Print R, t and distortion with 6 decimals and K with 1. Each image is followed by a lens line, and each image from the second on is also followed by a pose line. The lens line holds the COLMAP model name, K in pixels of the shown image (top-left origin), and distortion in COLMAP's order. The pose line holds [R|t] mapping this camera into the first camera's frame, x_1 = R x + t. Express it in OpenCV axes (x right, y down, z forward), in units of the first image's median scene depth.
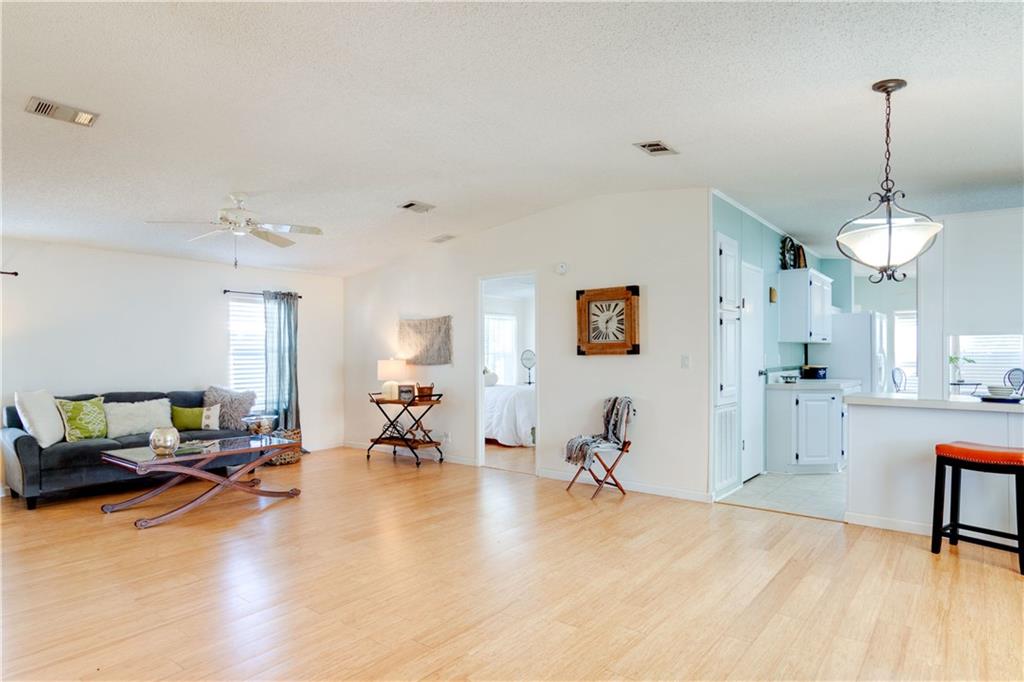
lens RADIAL K [[572.3, 0, 510.5], [0, 572.3, 349.7], [0, 0, 1]] dist [-0.003125, 0.005174]
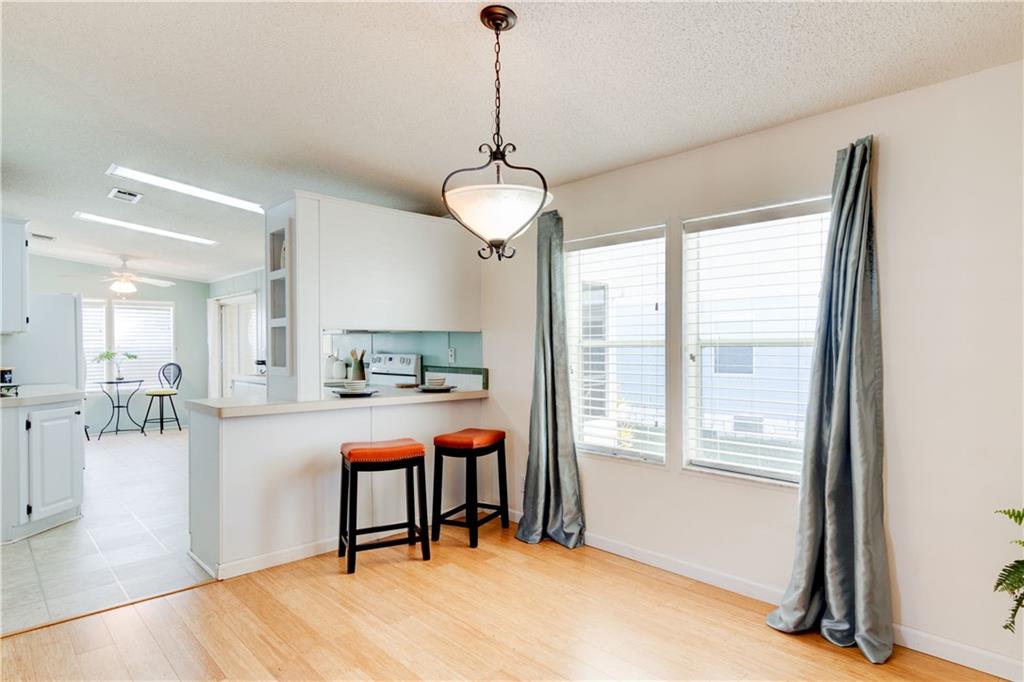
lens RADIAL K [[572.3, 0, 513.5], [0, 572.3, 349.8], [0, 0, 1]] dist [-0.003125, 0.005174]
pose [[0.139259, -0.005422, 0.990241, -0.060441], [-0.002913, 0.999978, 0.005885, 0.001588], [-0.990252, -0.003704, 0.139240, 0.370819]]
